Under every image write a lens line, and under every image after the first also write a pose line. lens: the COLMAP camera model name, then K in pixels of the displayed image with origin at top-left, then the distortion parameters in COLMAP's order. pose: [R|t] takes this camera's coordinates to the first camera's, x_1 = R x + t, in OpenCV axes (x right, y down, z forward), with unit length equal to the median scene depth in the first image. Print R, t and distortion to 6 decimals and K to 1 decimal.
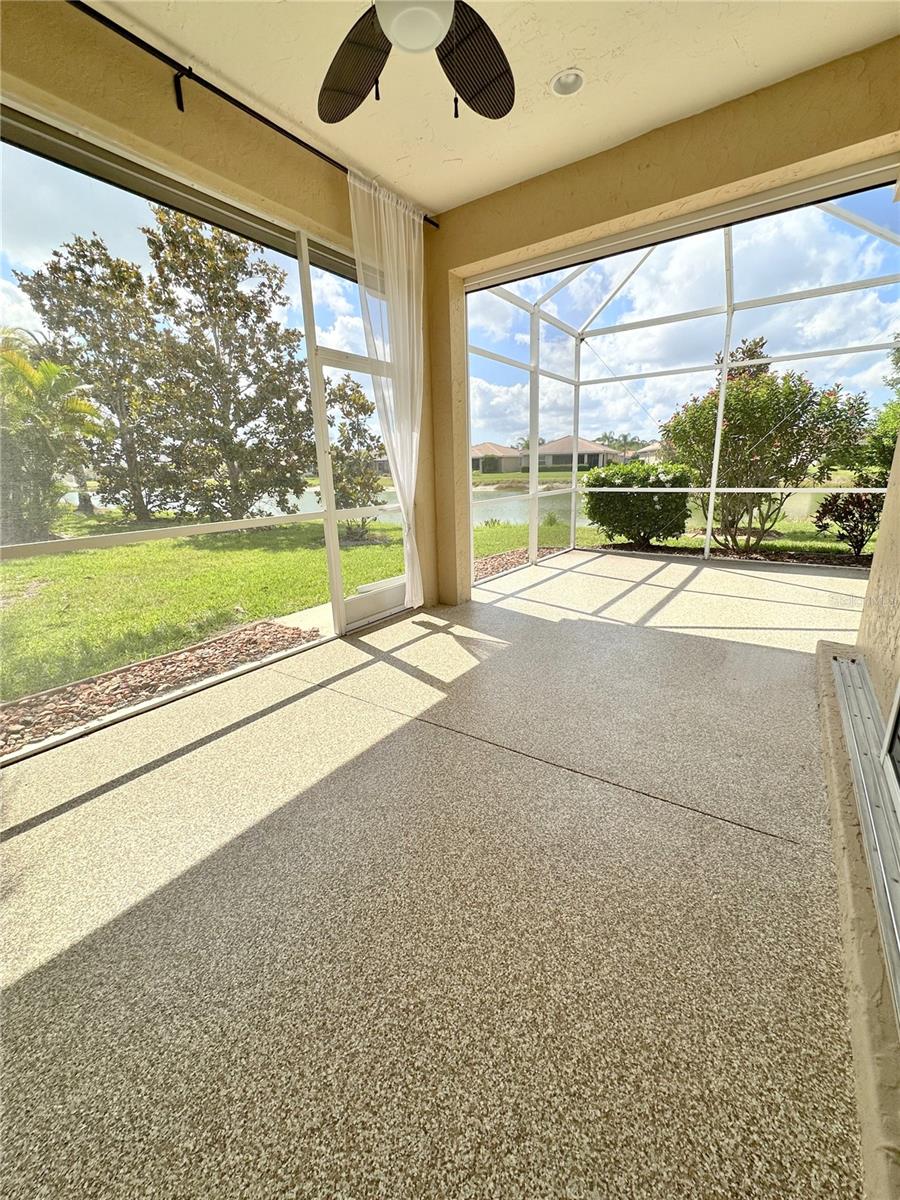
lens RADIAL K [[479.8, 0, 452.3], [0, 479.8, 597.7], [0, 0, 1]] dist [-0.002810, 0.000301]
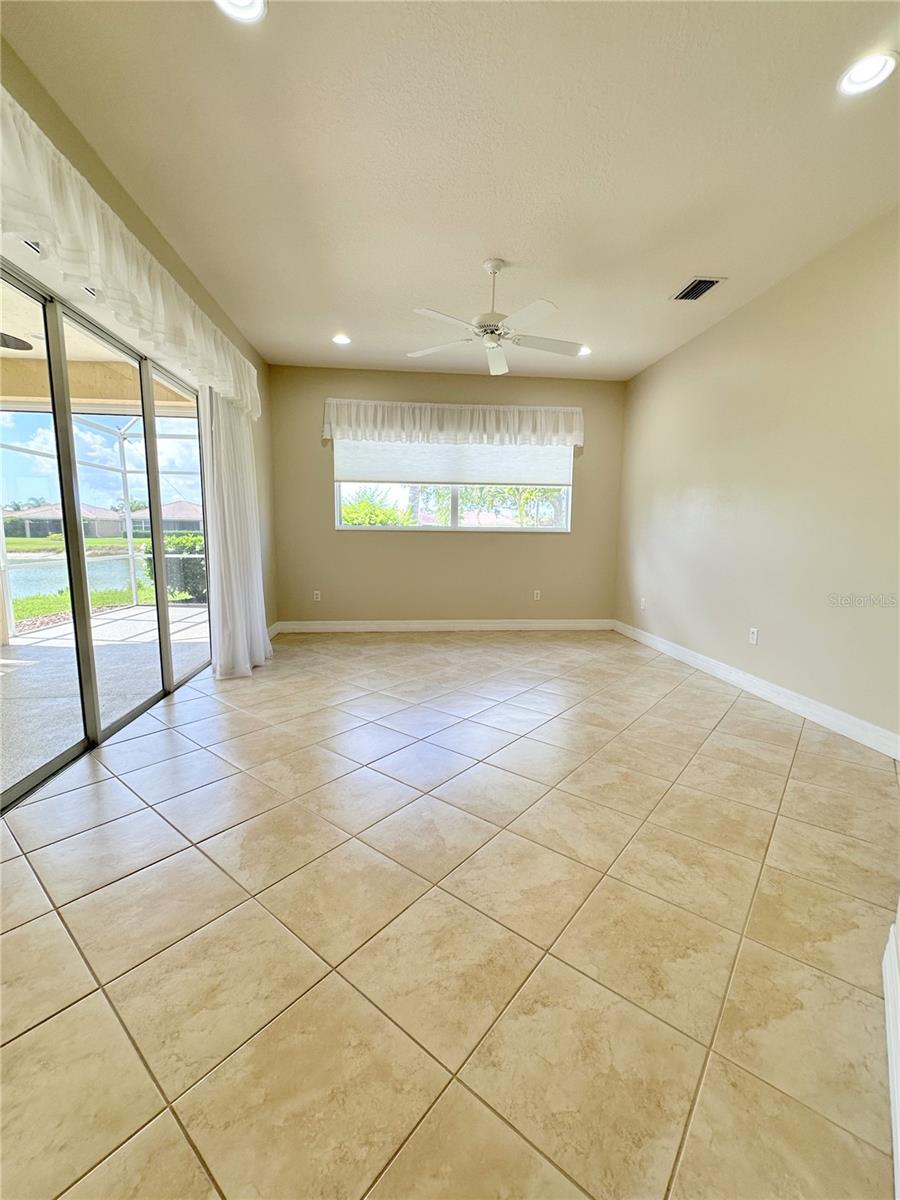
lens RADIAL K [[479.8, 0, 452.3], [0, 479.8, 597.7], [0, 0, 1]] dist [-0.002810, 0.000301]
pose [[0.744166, -0.056253, 0.665622, 0.048344], [0.146651, 0.985896, -0.080637, 0.095146], [-0.651698, 0.157621, 0.741920, -0.405713]]
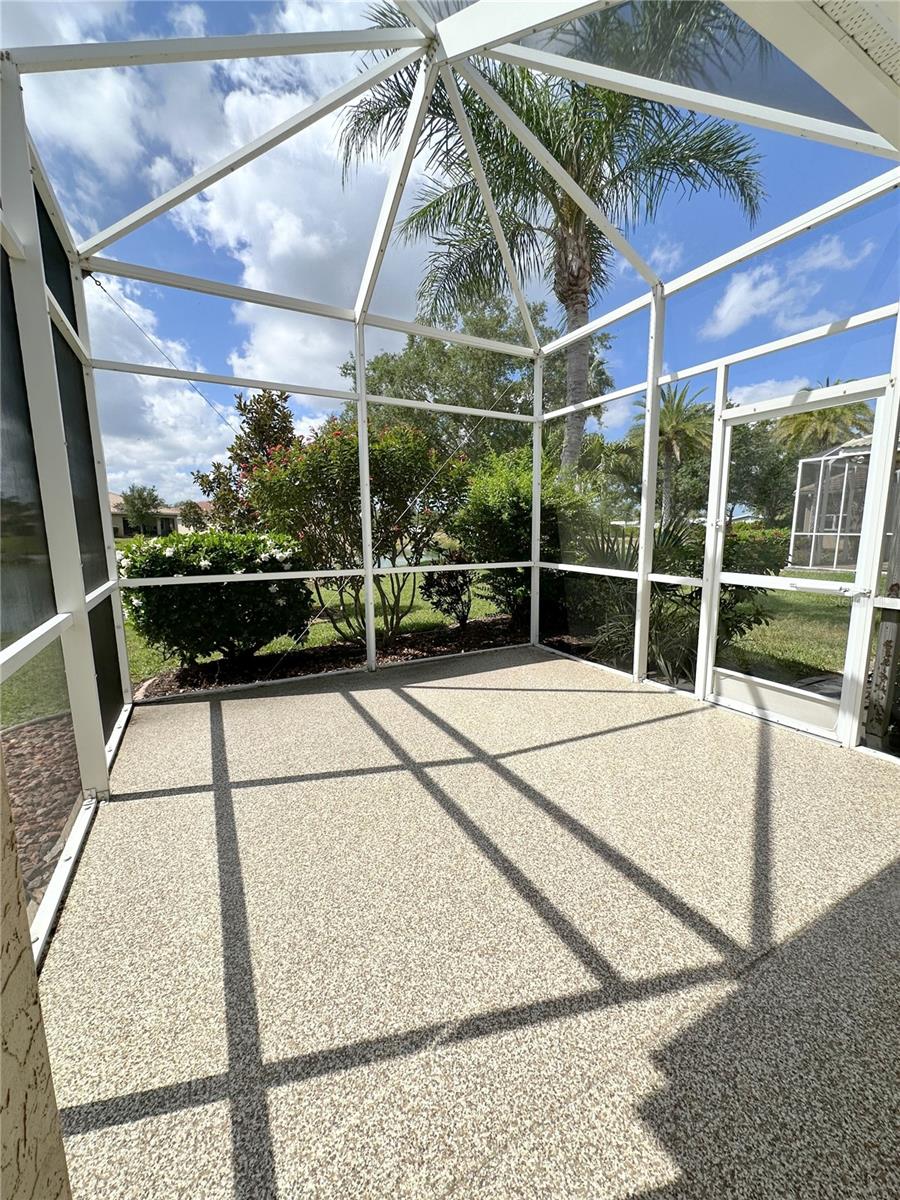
lens RADIAL K [[479.8, 0, 452.3], [0, 479.8, 597.7], [0, 0, 1]] dist [-0.002810, 0.000301]
pose [[0.452809, -0.108369, 0.884997, -0.008999], [0.224750, 0.974407, 0.004324, -0.144329], [-0.862816, 0.196945, 0.465576, 0.513633]]
